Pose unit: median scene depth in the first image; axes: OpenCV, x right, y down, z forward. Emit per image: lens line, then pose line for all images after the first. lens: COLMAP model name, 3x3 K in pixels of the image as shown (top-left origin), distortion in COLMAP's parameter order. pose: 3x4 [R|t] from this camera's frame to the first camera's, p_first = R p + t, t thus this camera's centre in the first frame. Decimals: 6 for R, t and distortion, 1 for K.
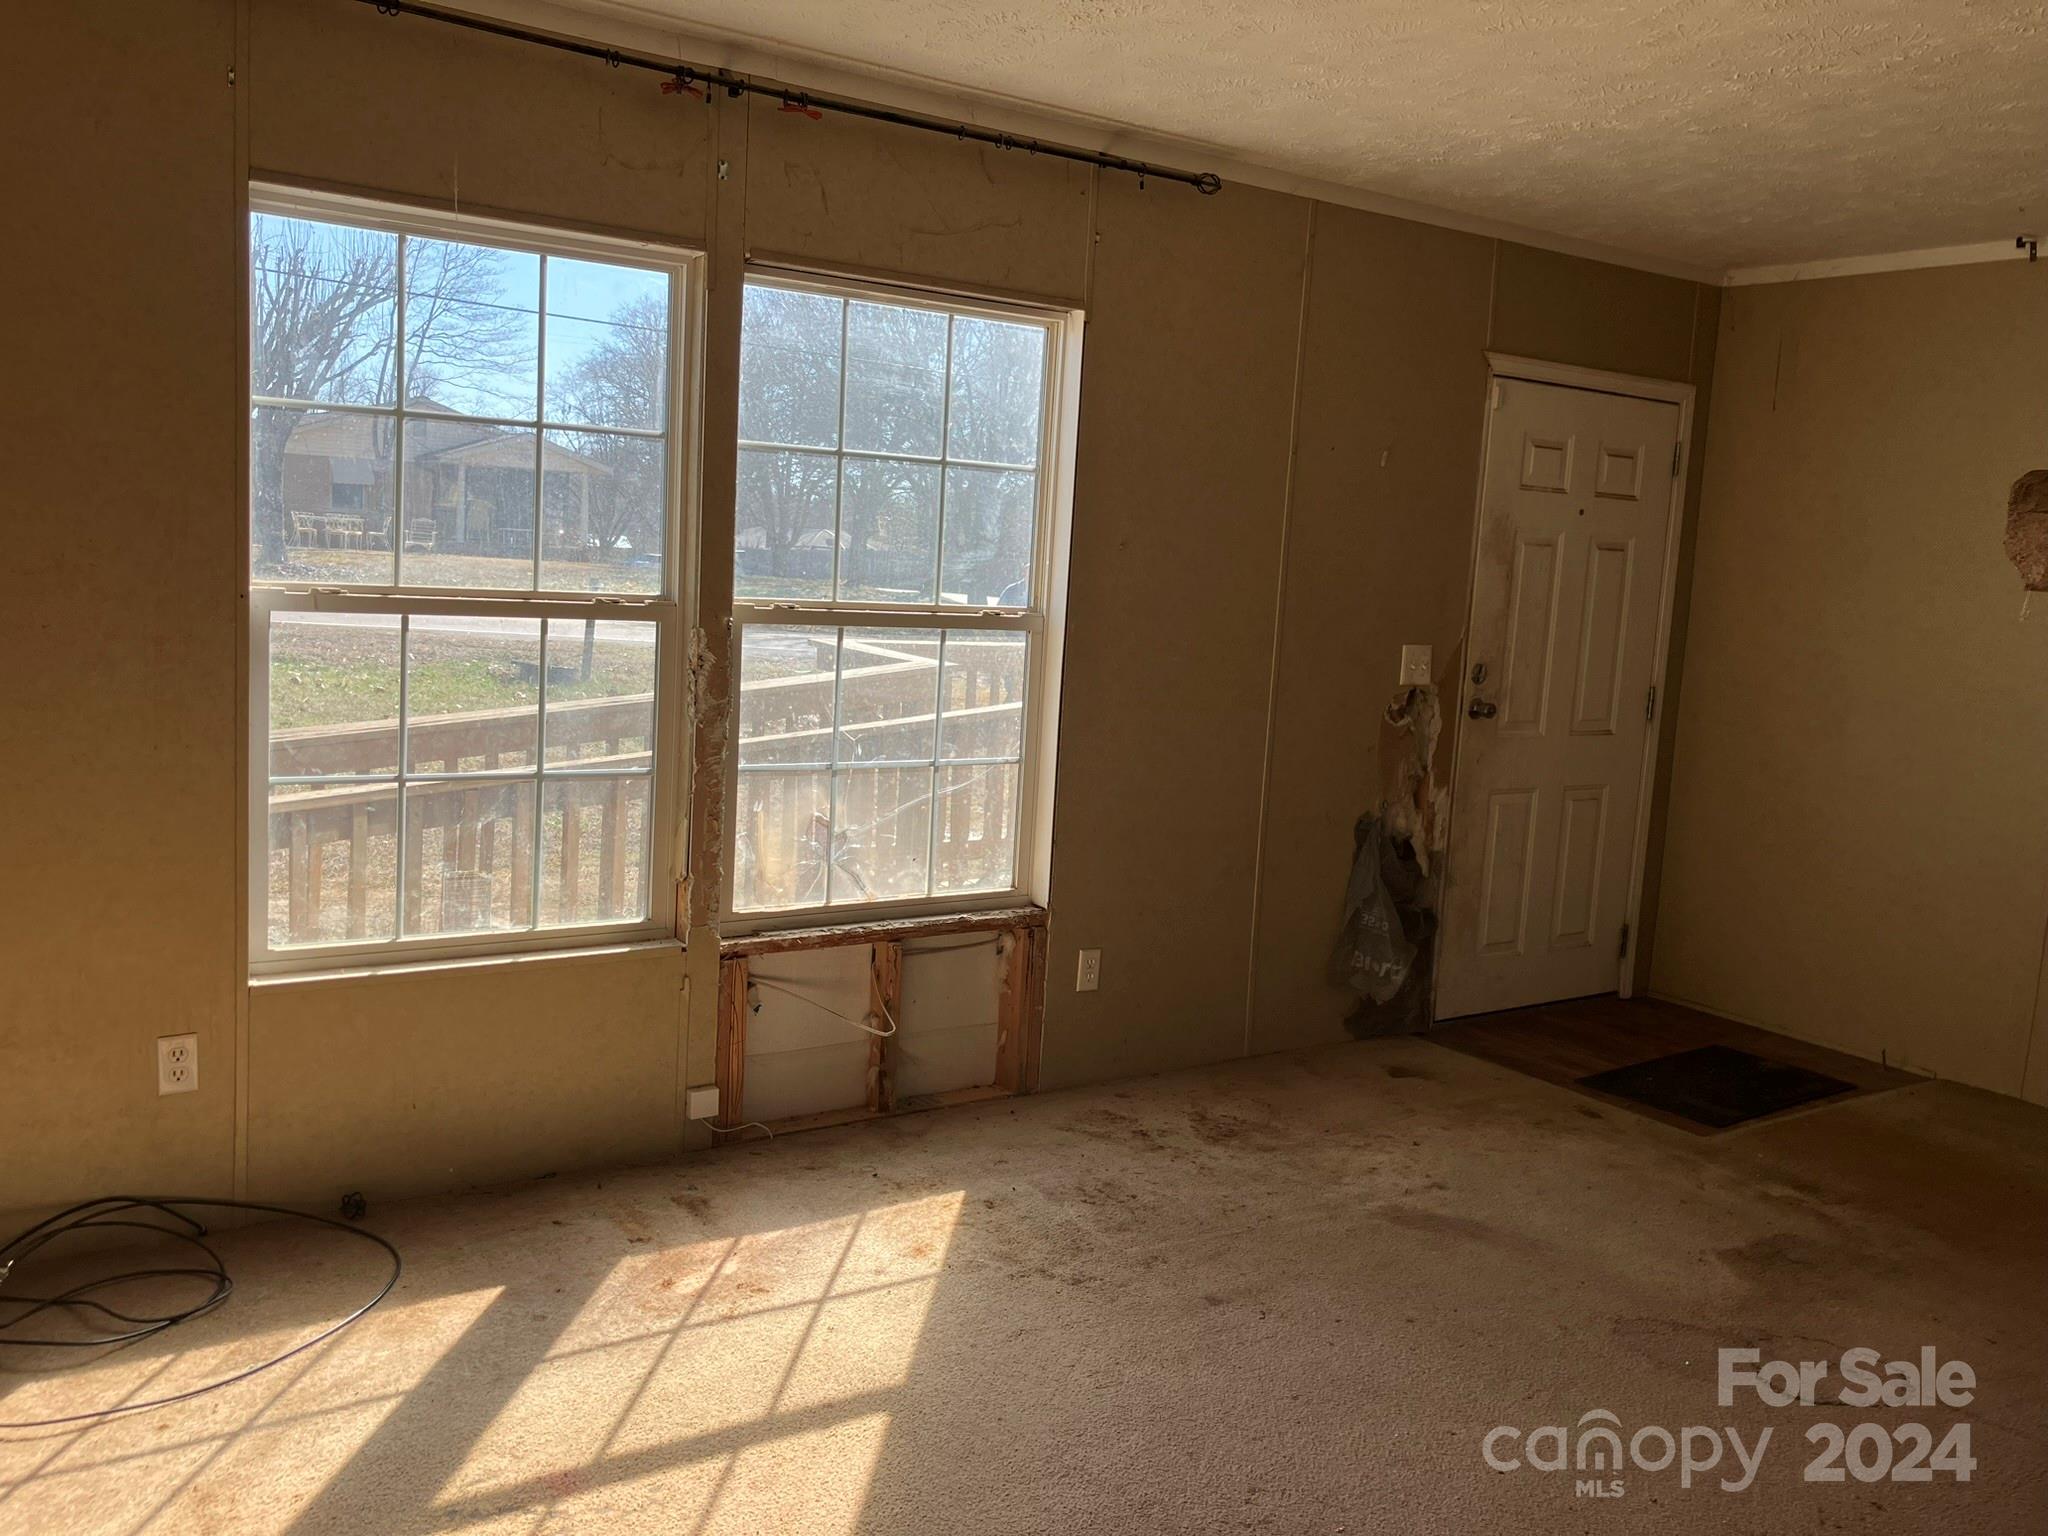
lens RADIAL K [[1694.5, 0, 1030.6], [0, 1694.5, 775.2], [0, 0, 1]] dist [0.031811, -0.023139]
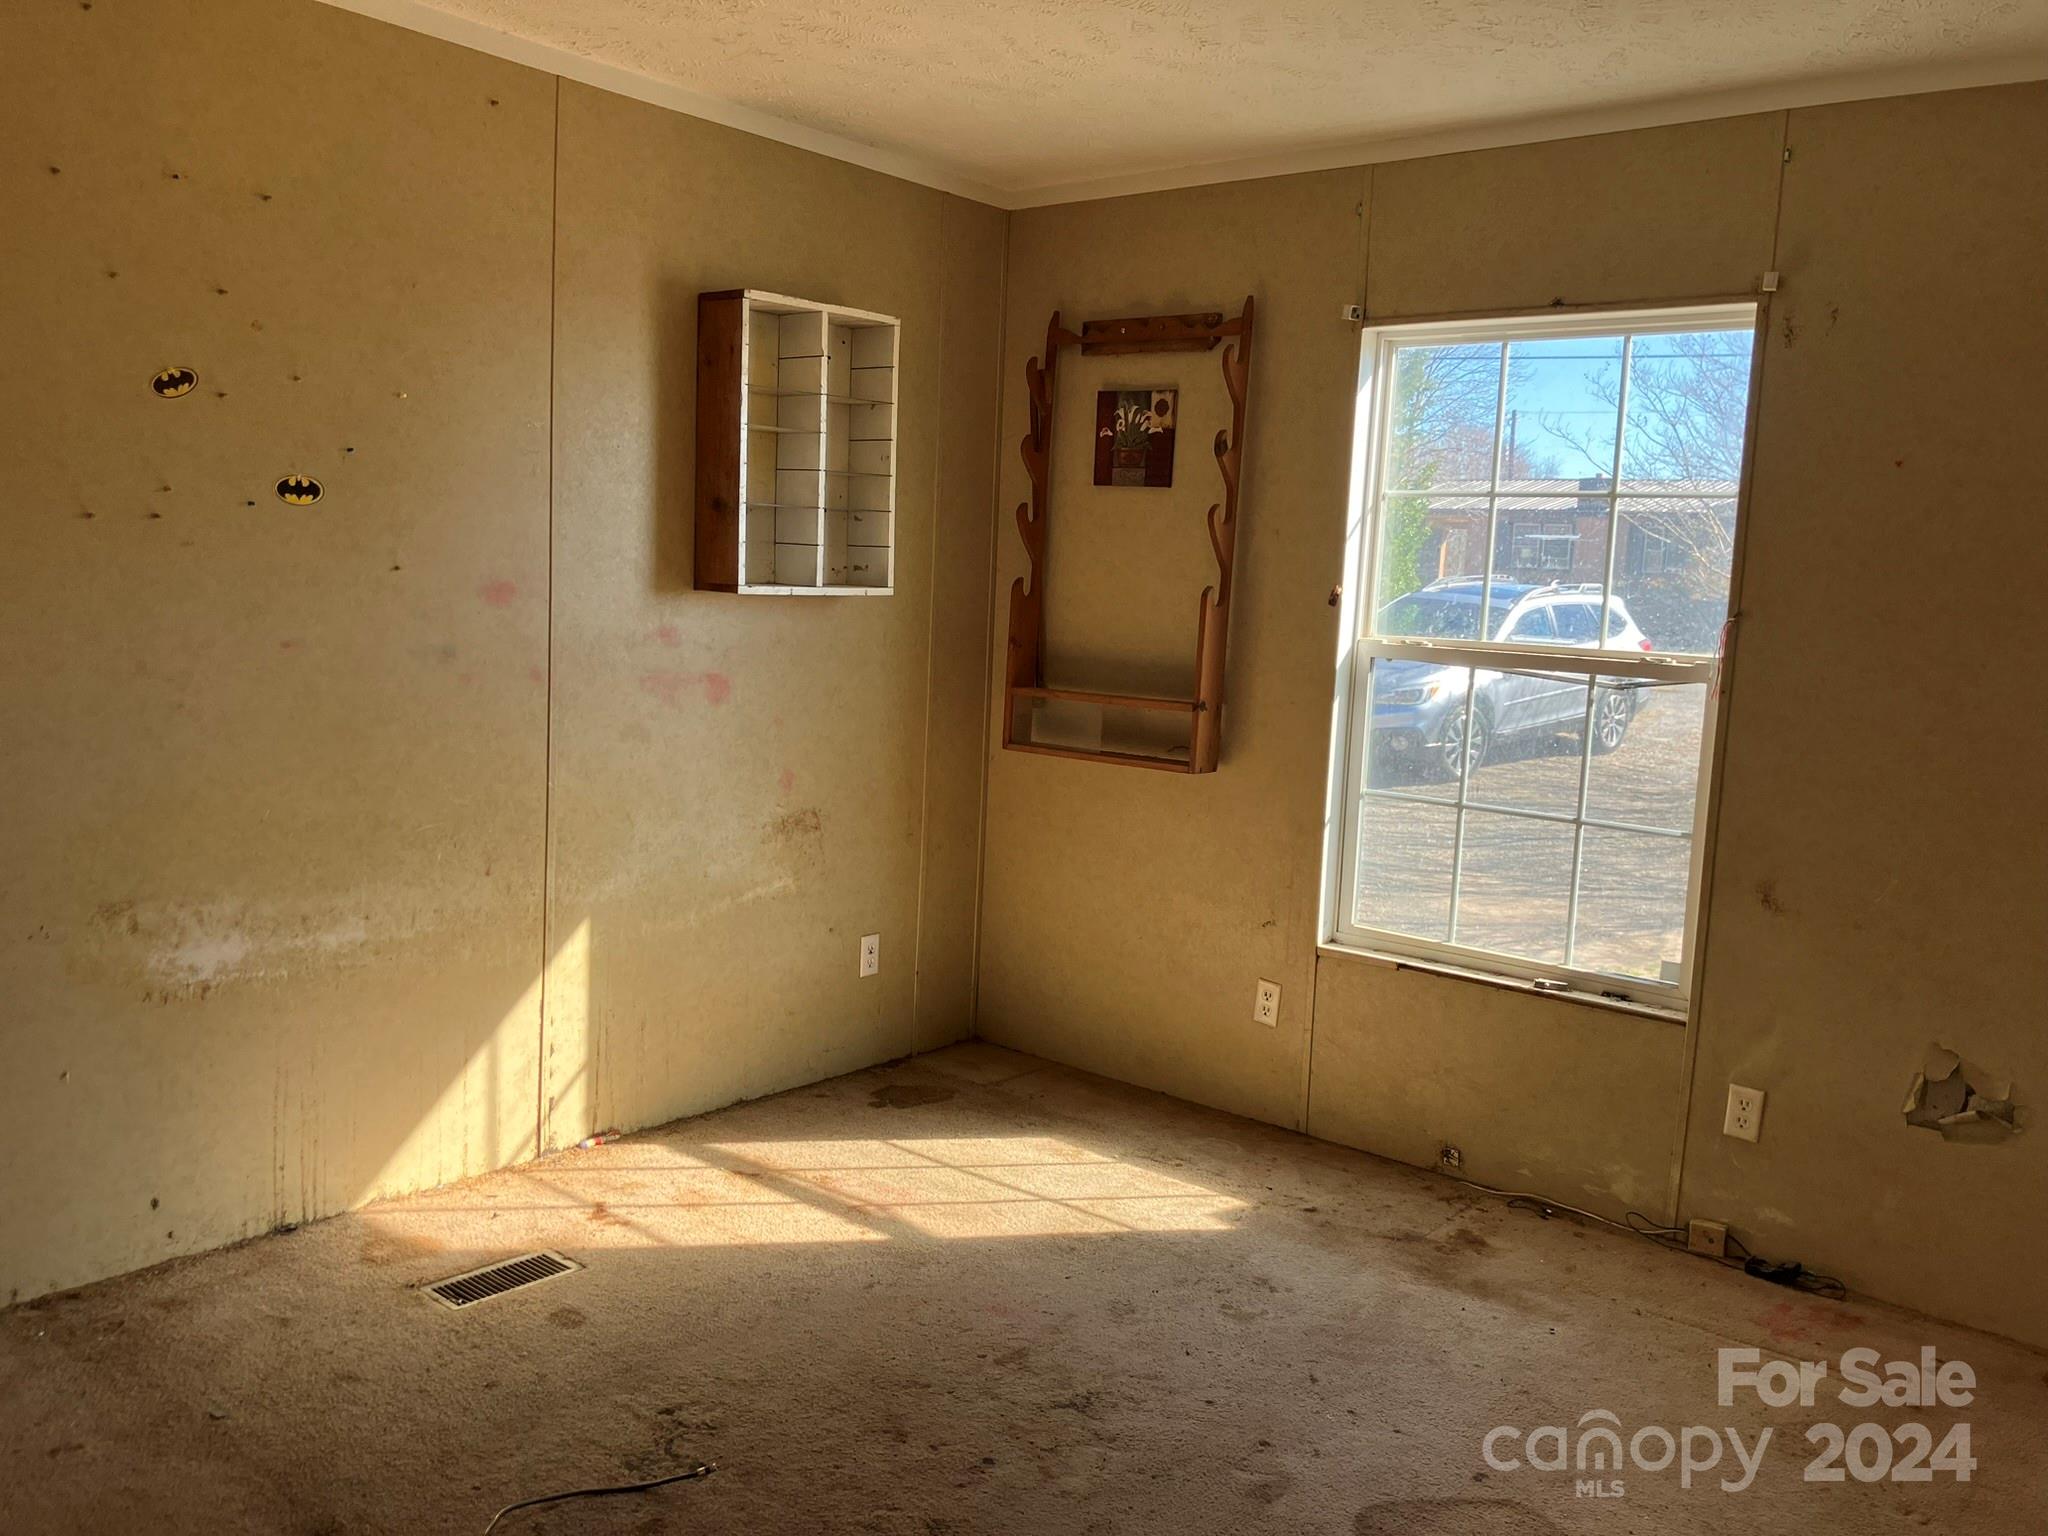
lens RADIAL K [[1694.5, 0, 1015.4], [0, 1694.5, 771.0], [0, 0, 1]] dist [0.031811, -0.023139]
pose [[0.269894, 0.076452, -0.959850, 0.719318], [-0.152805, 0.987611, 0.035697, -0.021041], [0.950688, 0.137036, 0.278232, 0.433378]]
